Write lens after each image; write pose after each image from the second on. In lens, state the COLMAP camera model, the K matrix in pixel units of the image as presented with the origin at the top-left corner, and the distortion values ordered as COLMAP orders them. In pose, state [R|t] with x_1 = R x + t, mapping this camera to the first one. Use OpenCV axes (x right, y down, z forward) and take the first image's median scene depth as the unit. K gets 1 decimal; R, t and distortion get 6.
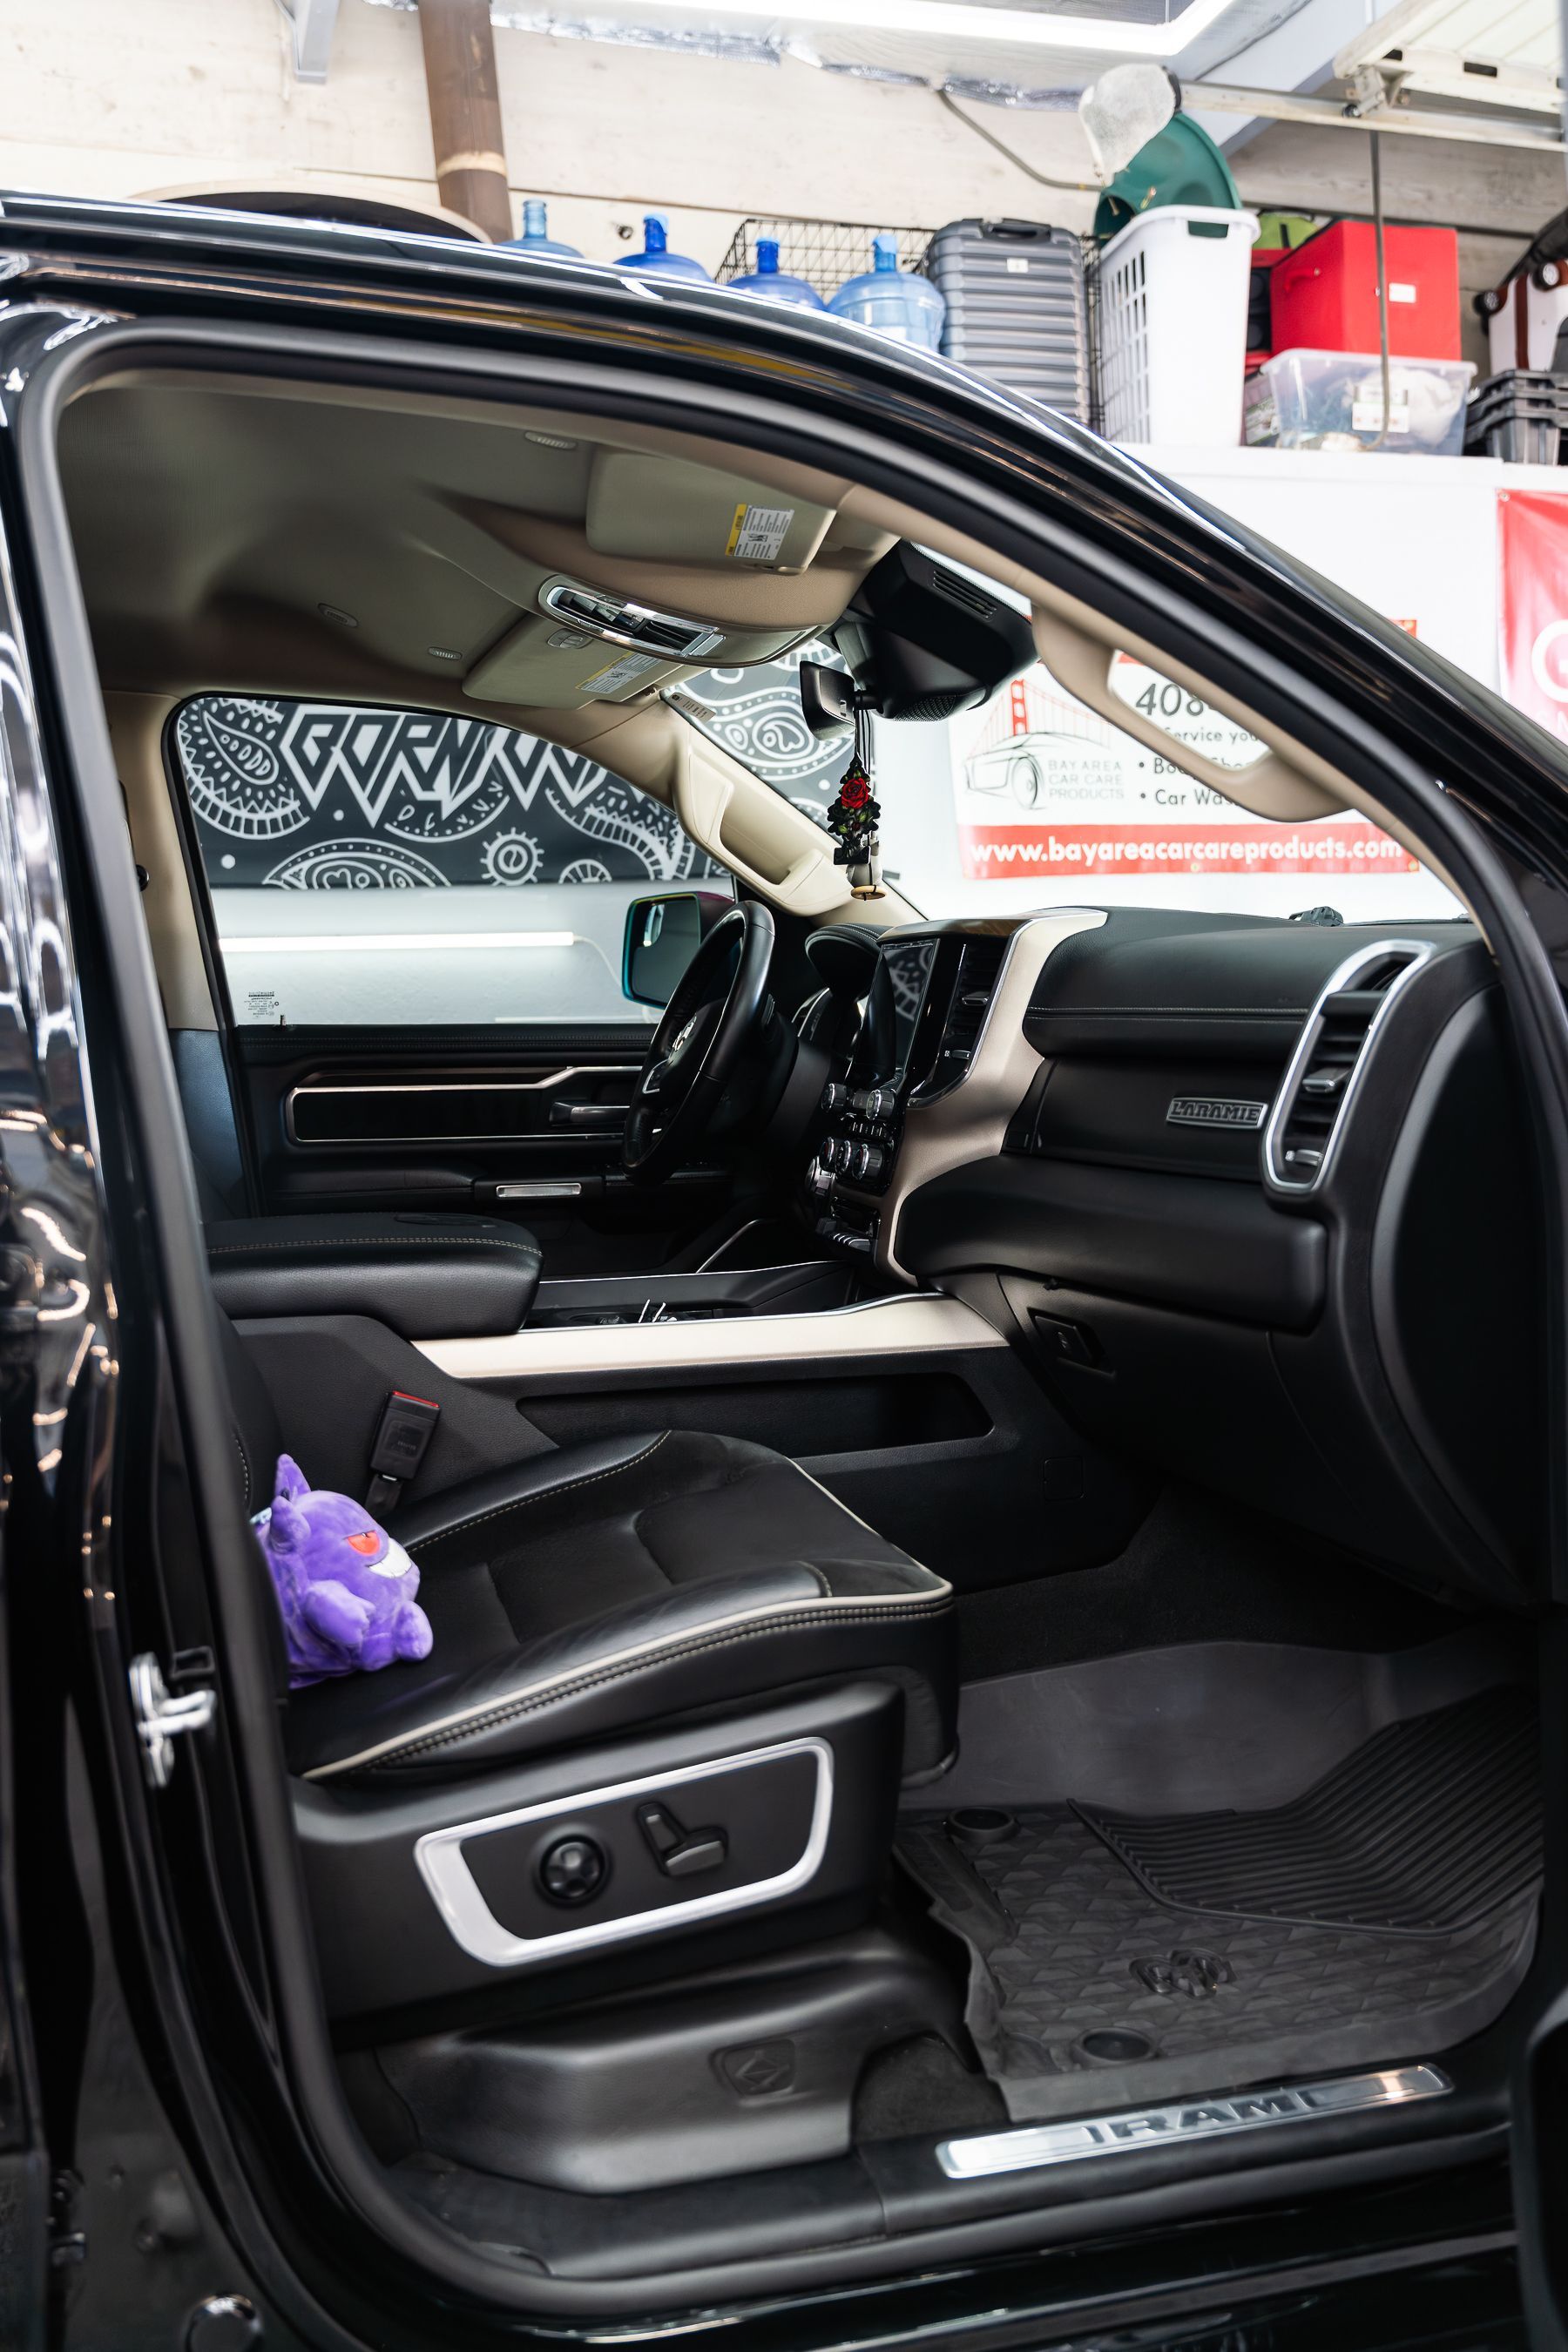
lens RADIAL K [[1967.0, 0, 786.0], [0, 1967.0, 1172.9], [0, 0, 1]] dist [-0.003526, -0.019563]
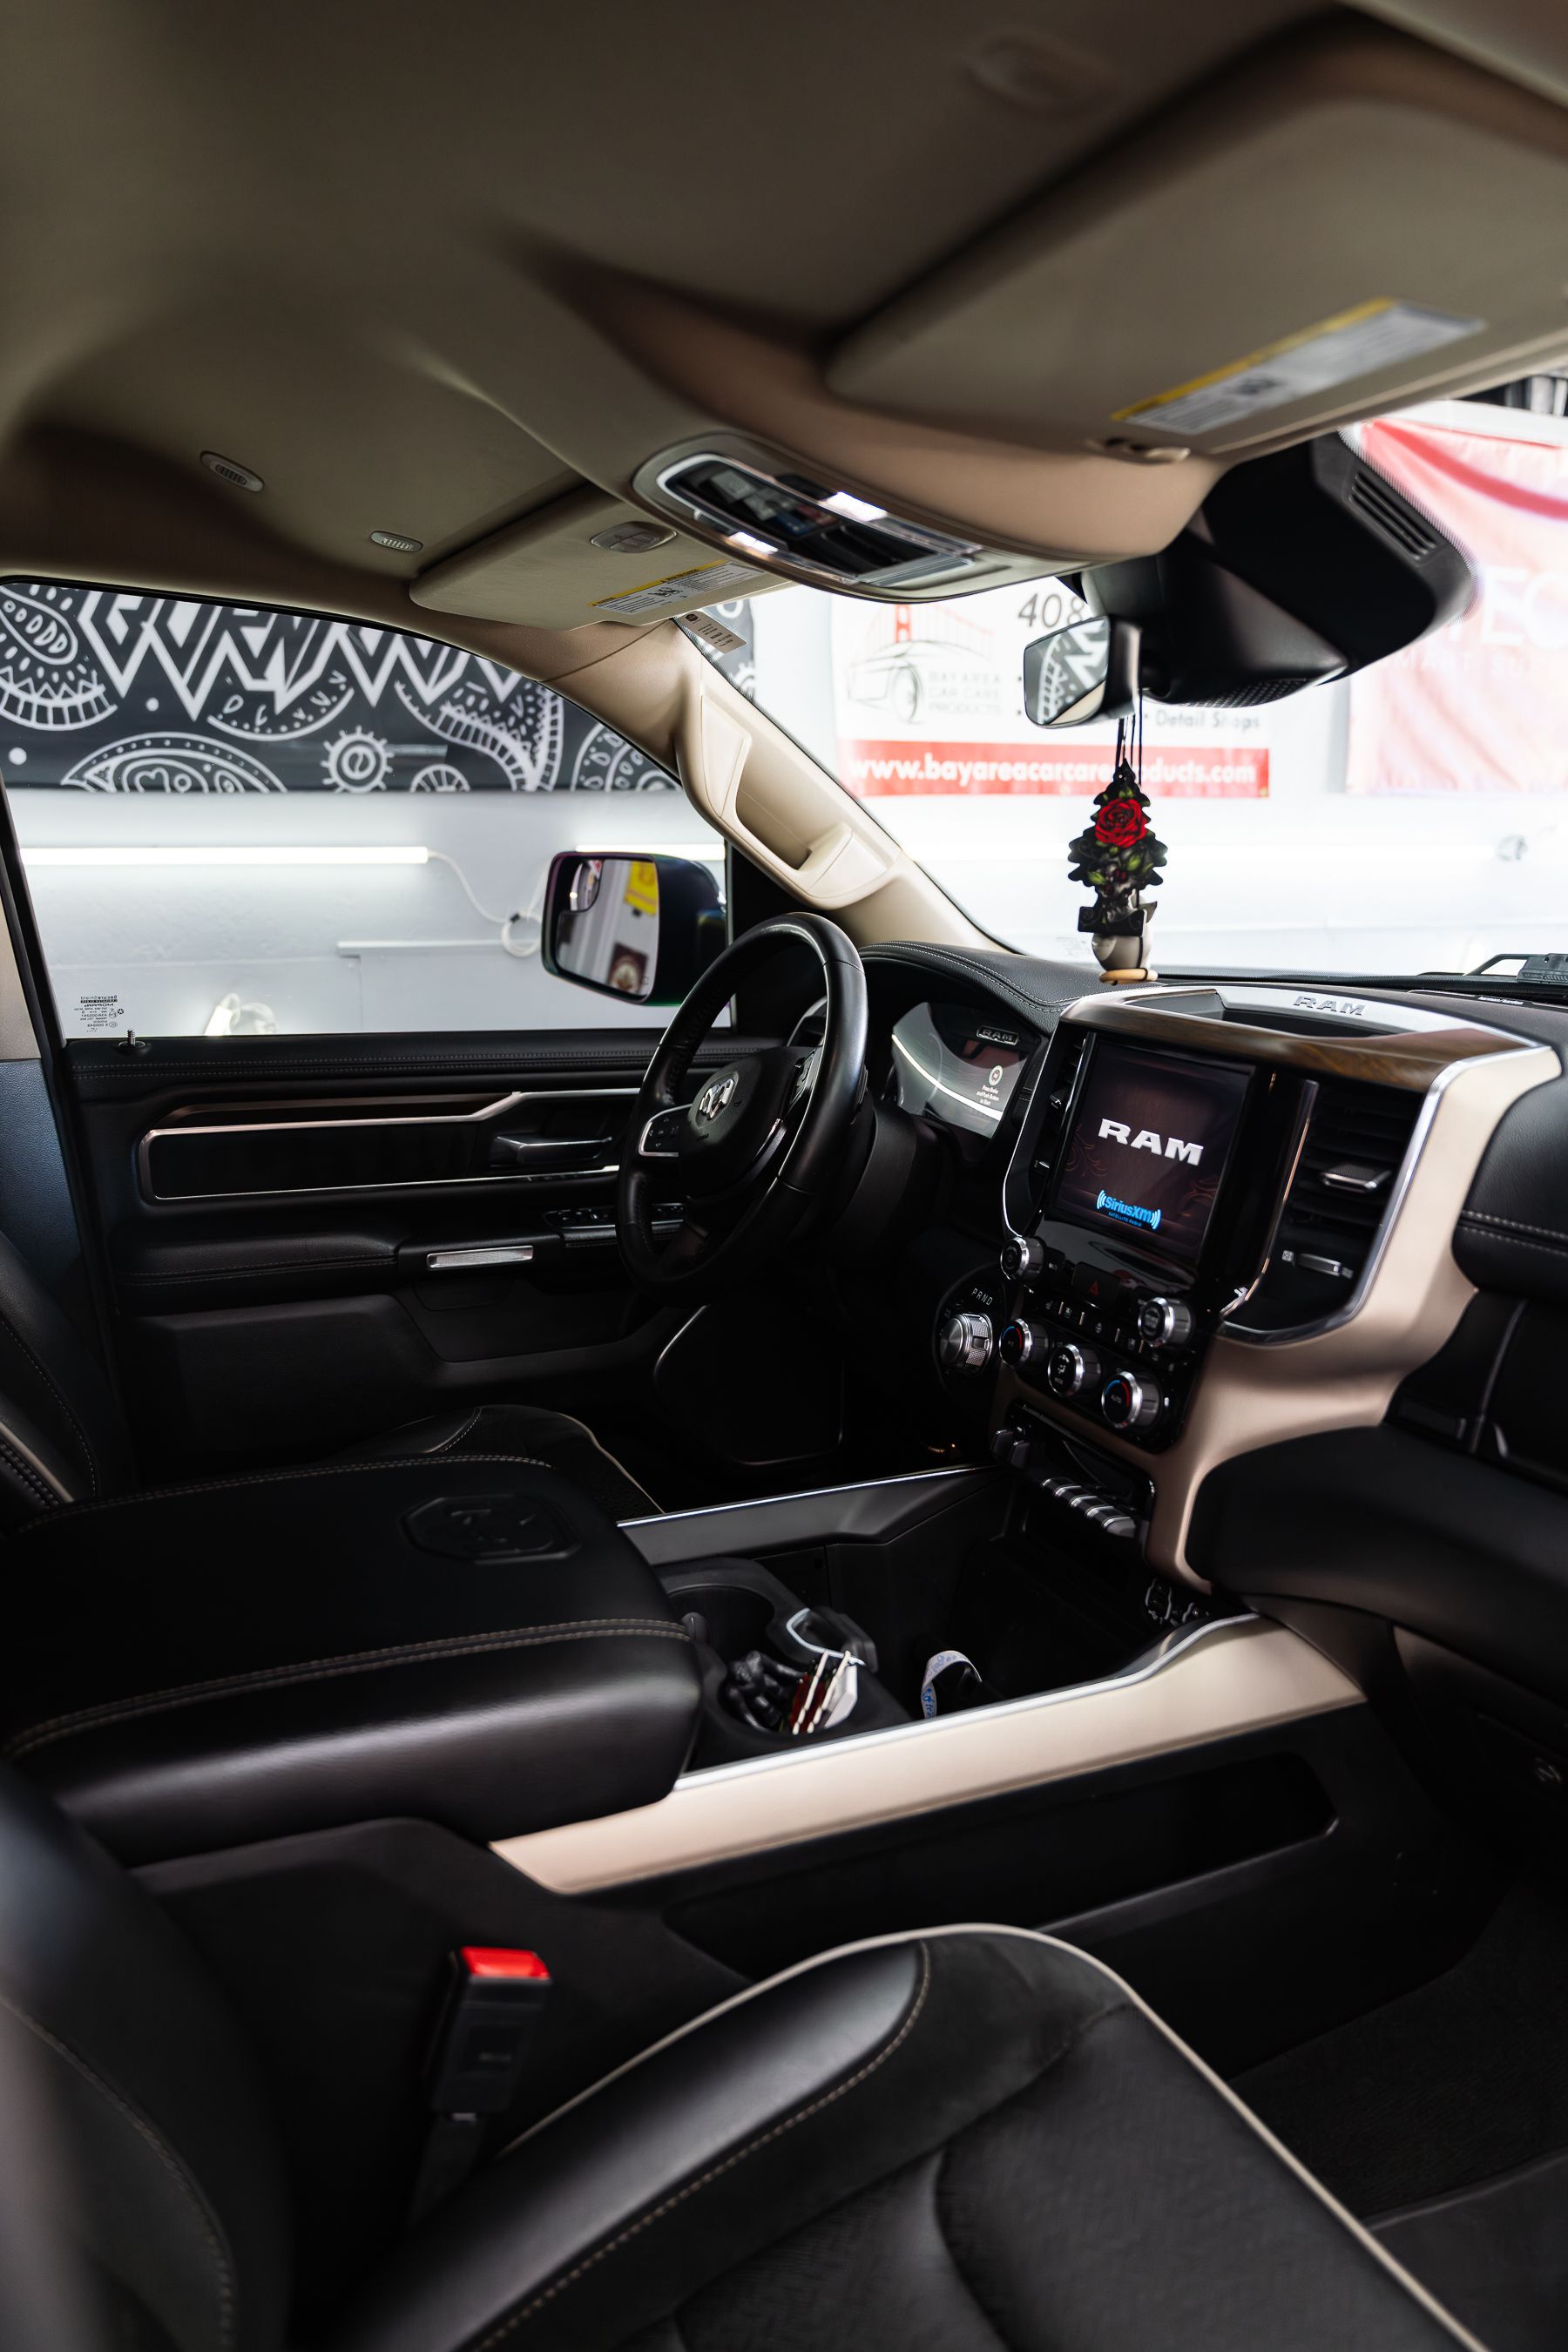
lens RADIAL K [[1689.3, 0, 778.1], [0, 1689.3, 1180.7], [0, 0, 1]] dist [0.007006, 0.000993]
pose [[0.987834, 0.000795, 0.155509, -0.073041], [-0.018110, 0.993771, 0.109963, -0.062083], [-0.154453, -0.111441, 0.981695, 0.212844]]
